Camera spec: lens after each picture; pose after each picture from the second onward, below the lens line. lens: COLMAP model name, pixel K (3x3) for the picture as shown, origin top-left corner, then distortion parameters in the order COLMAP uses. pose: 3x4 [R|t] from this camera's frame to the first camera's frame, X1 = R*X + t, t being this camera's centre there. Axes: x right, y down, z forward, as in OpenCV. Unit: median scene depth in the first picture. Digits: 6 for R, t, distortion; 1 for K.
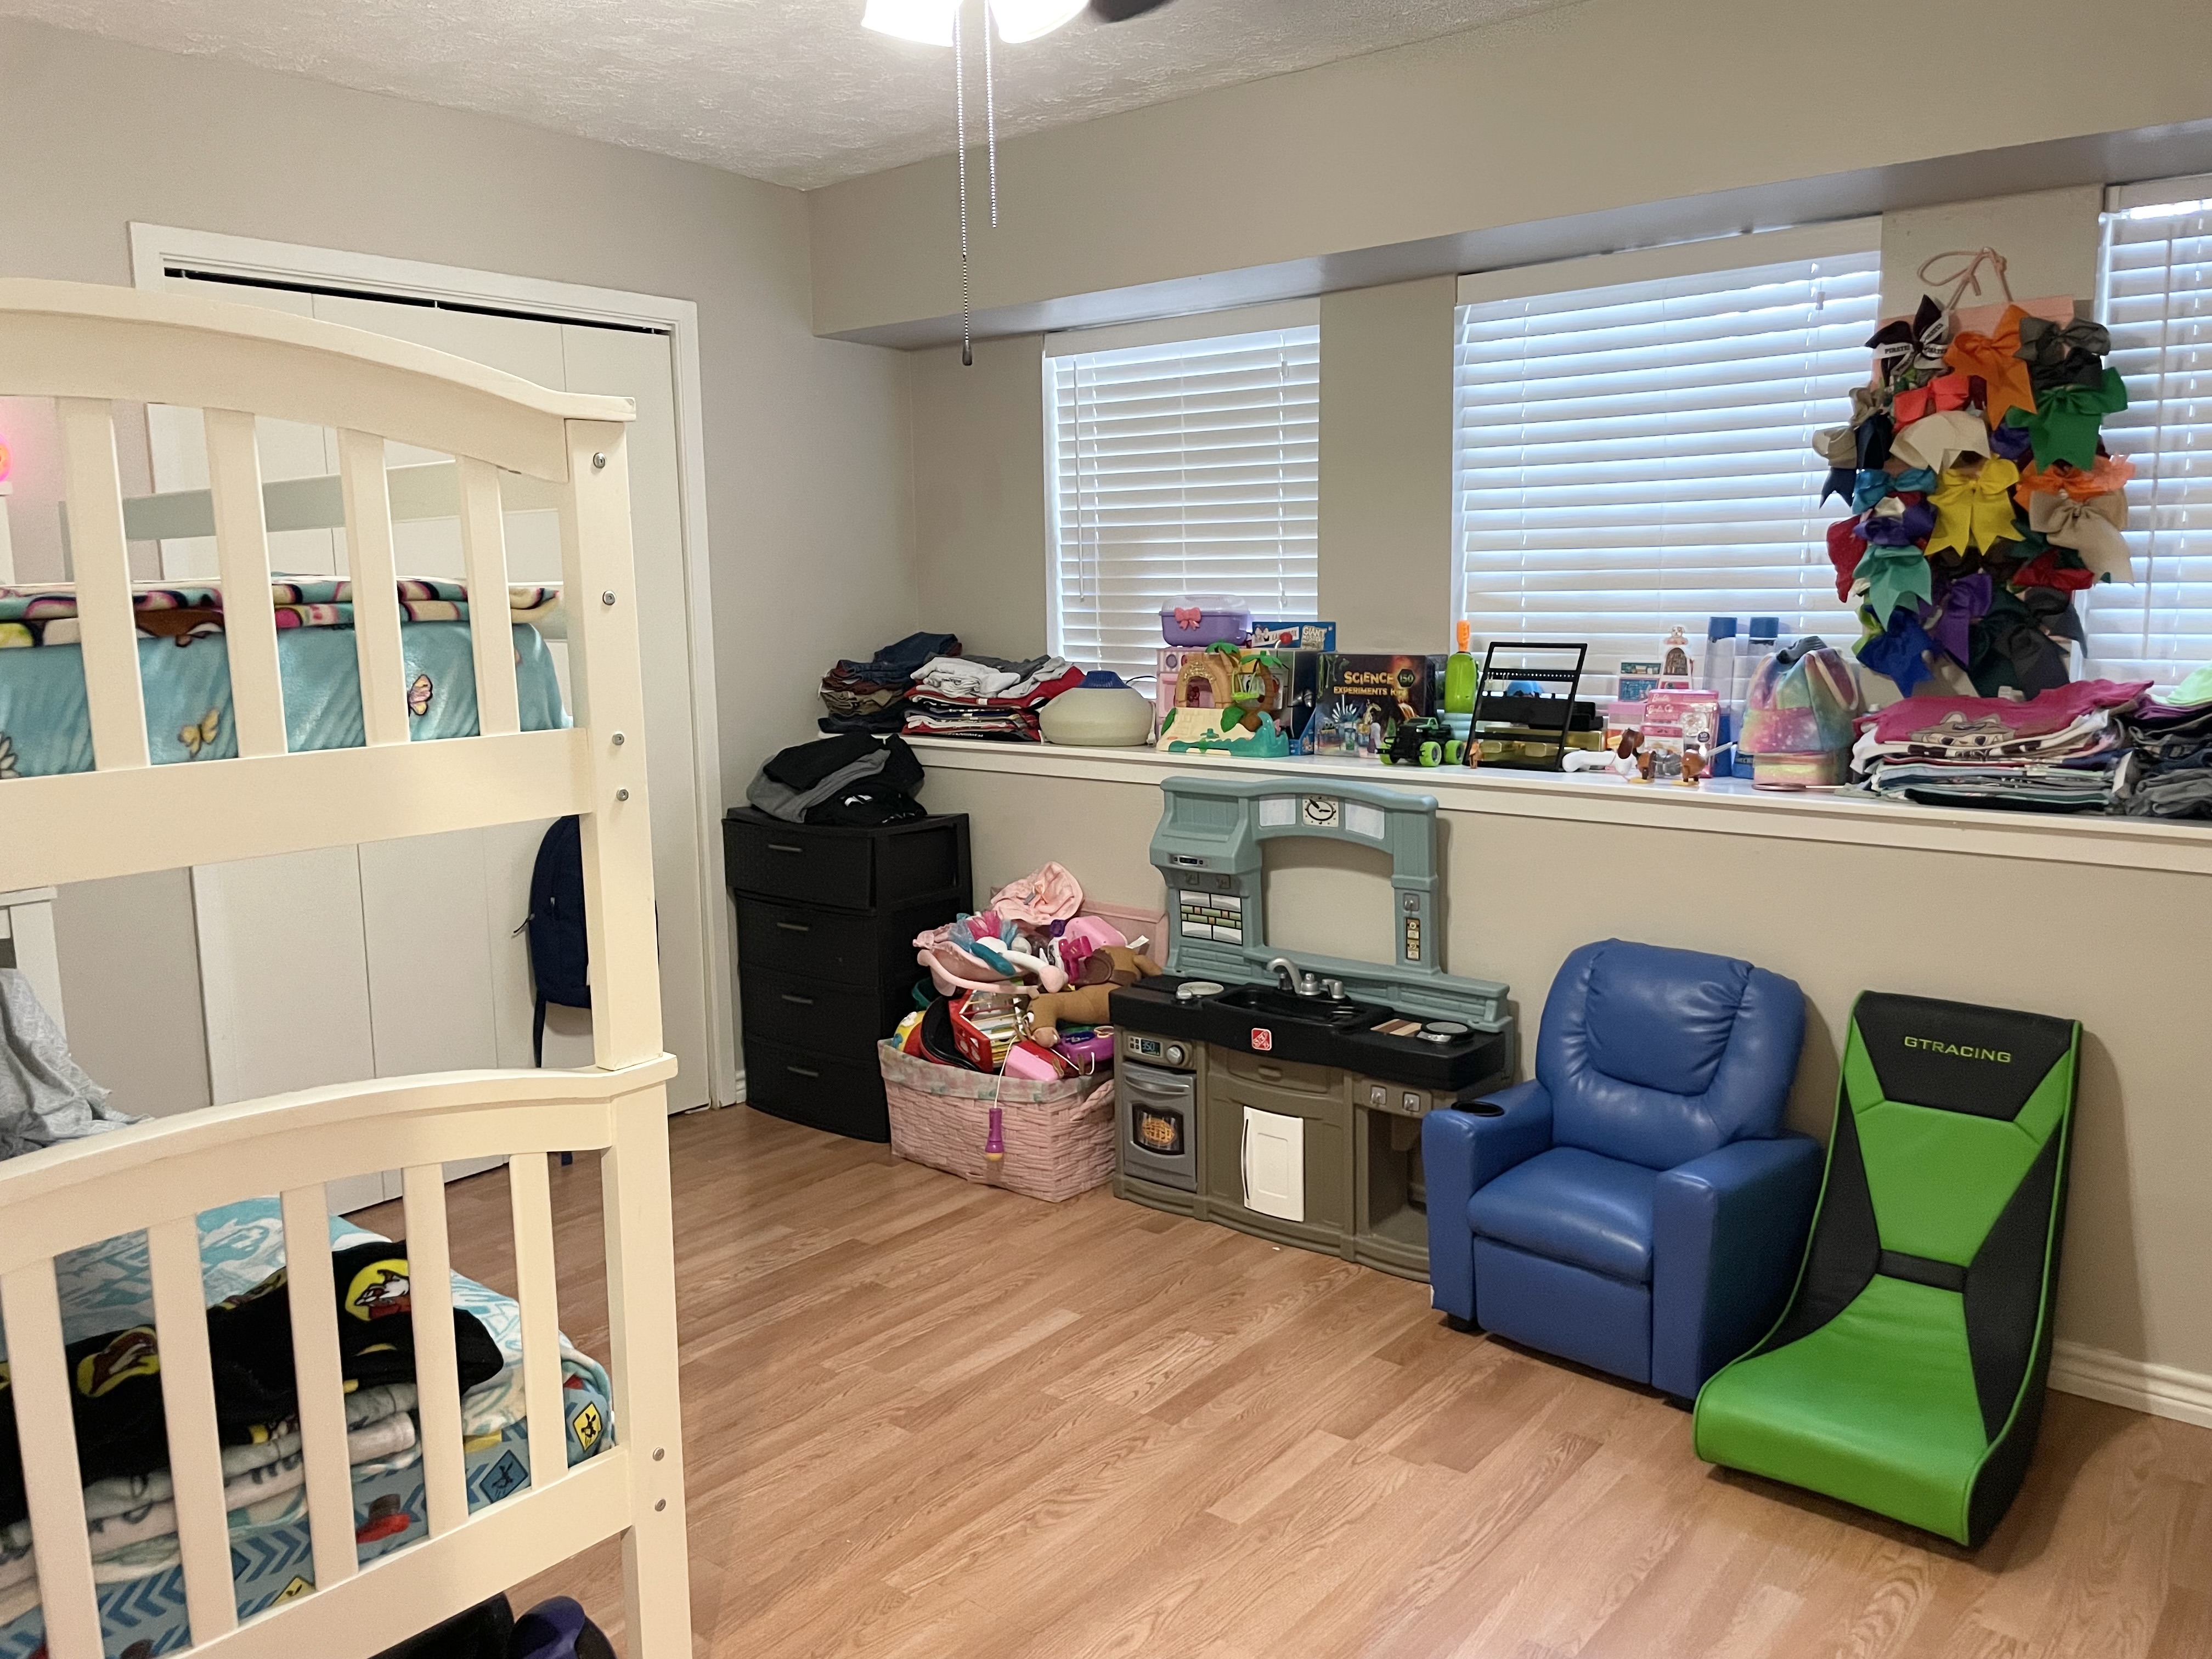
lens RADIAL K [[1696.6, 0, 1093.0], [0, 1696.6, 835.6], [0, 0, 1]] dist [0.086182, -0.123473]
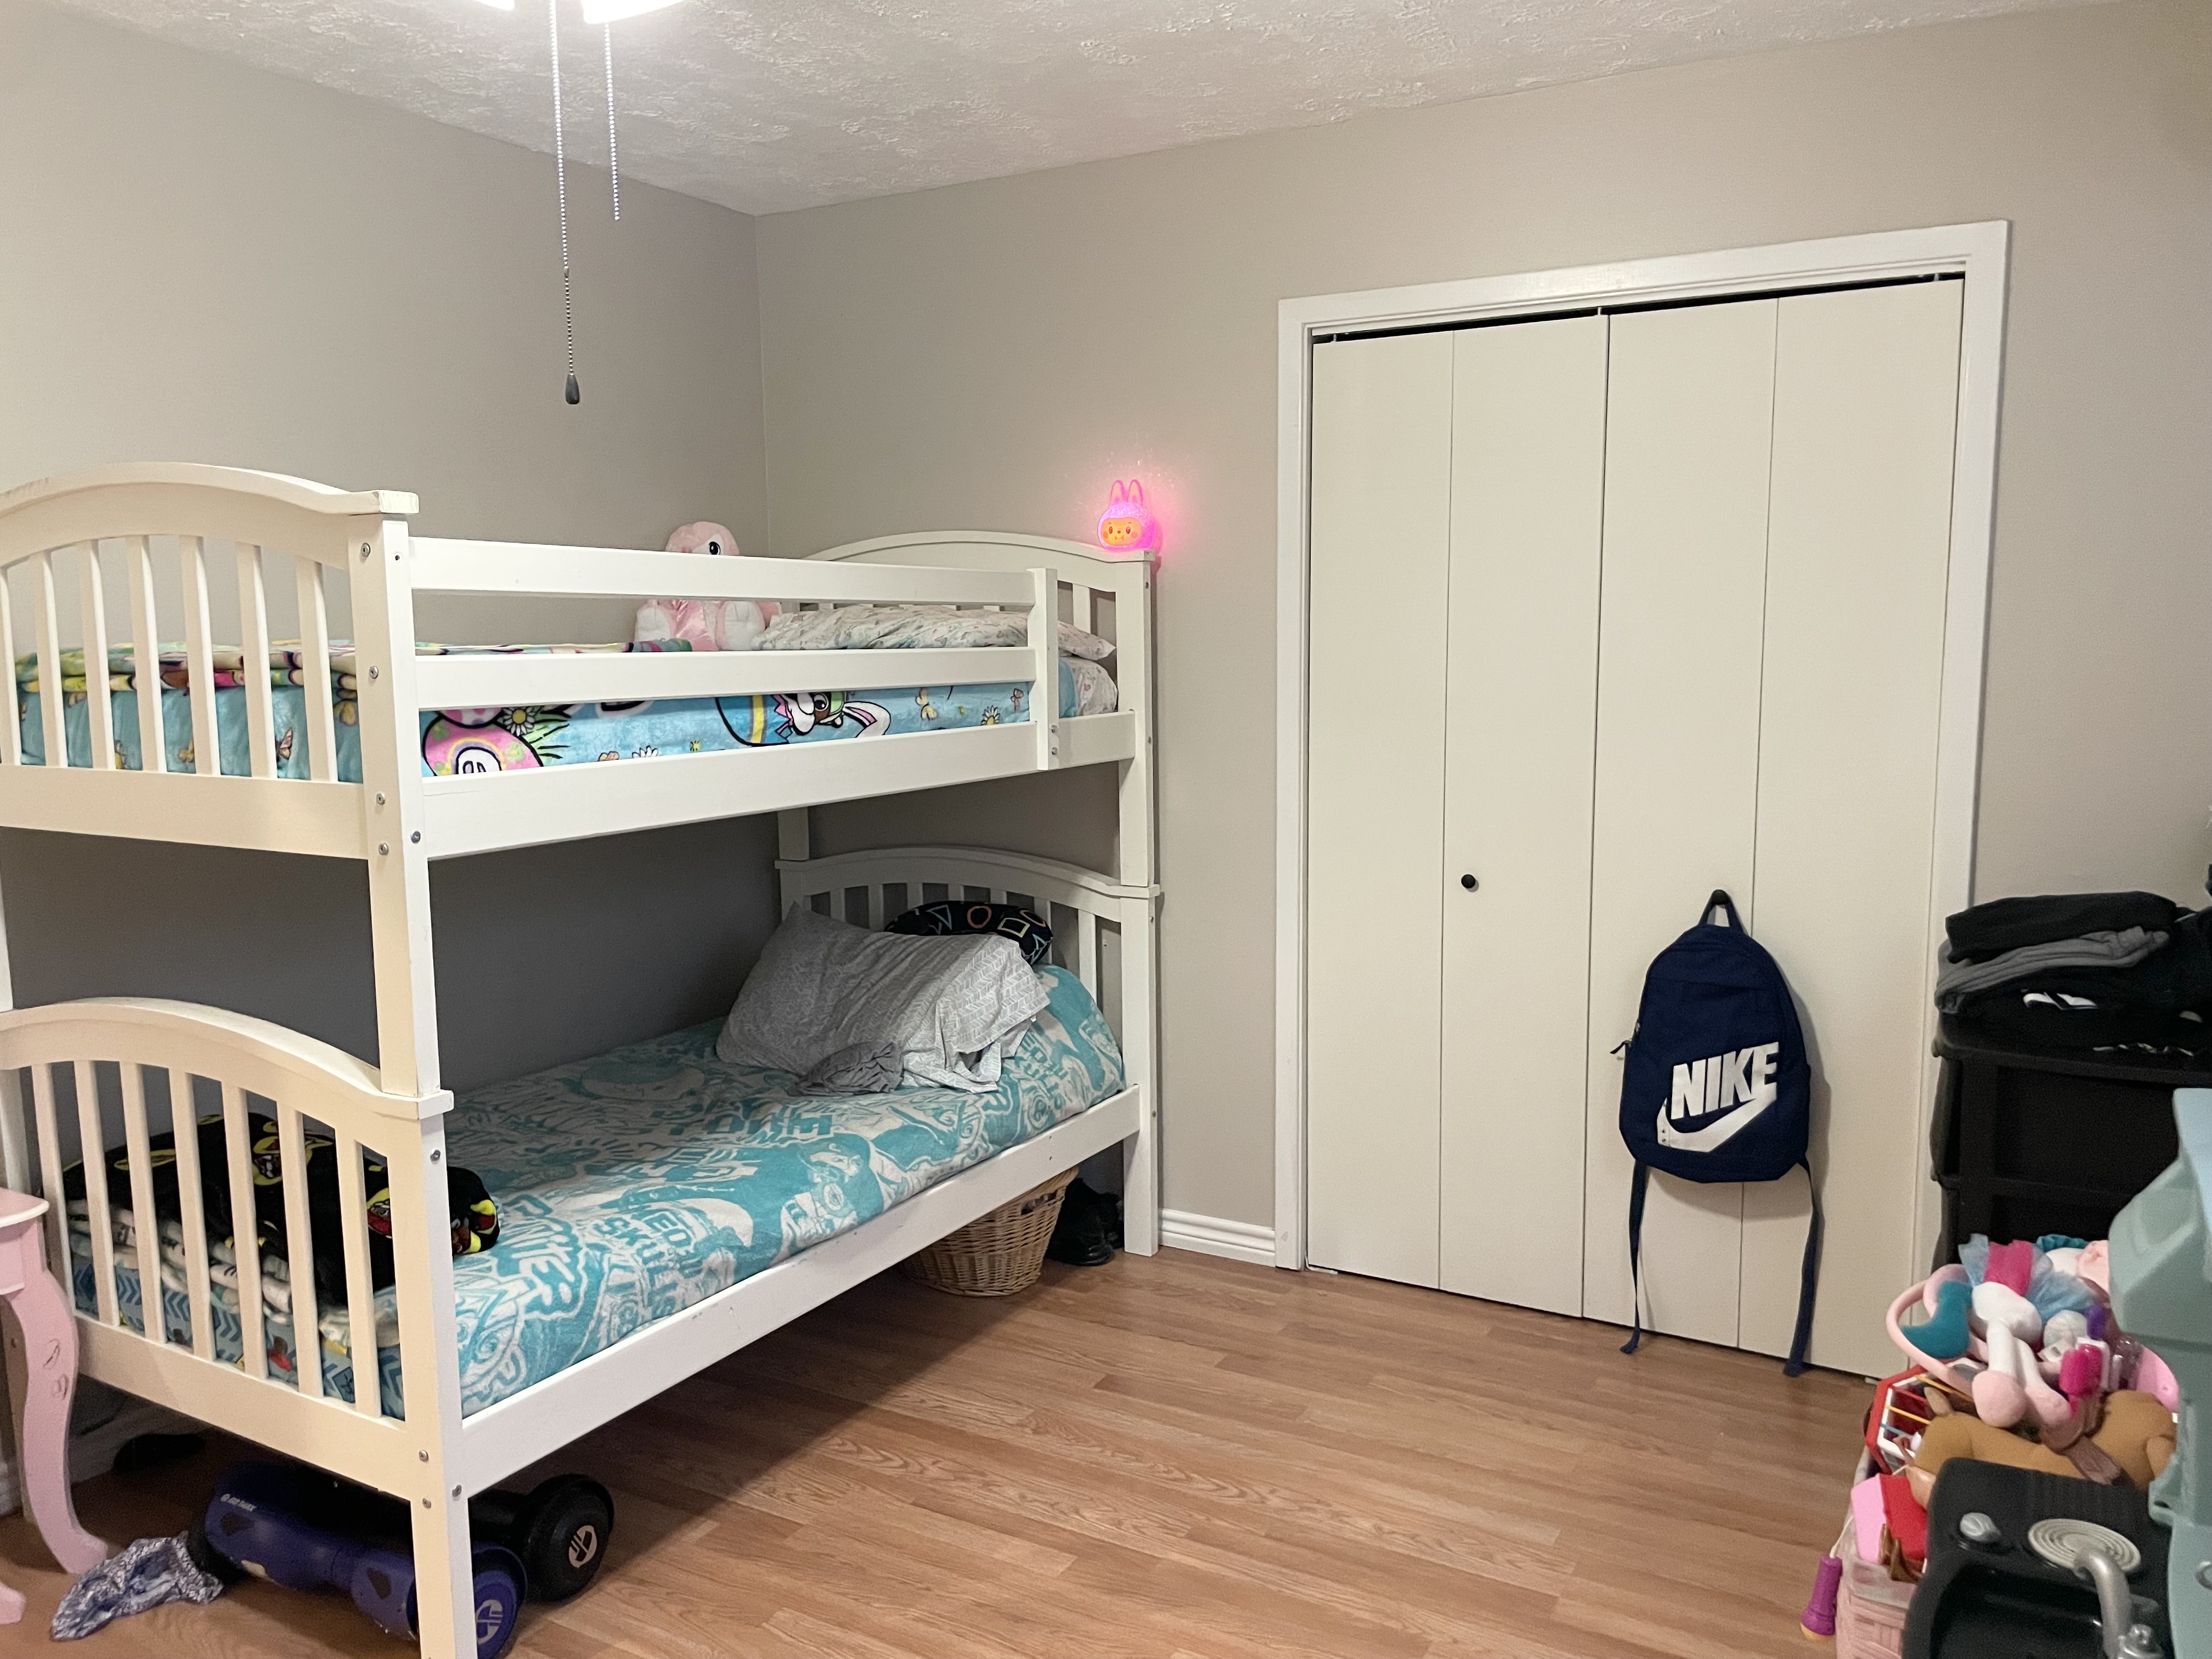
lens RADIAL K [[1696.6, 0, 1091.6], [0, 1696.6, 826.6], [0, 0, 1]] dist [0.086182, -0.123473]
pose [[0.166948, 0.132538, -0.977017, 0.714187], [-0.142176, 0.983803, 0.109164, -0.181568], [0.975661, 0.120684, 0.183088, 1.003389]]
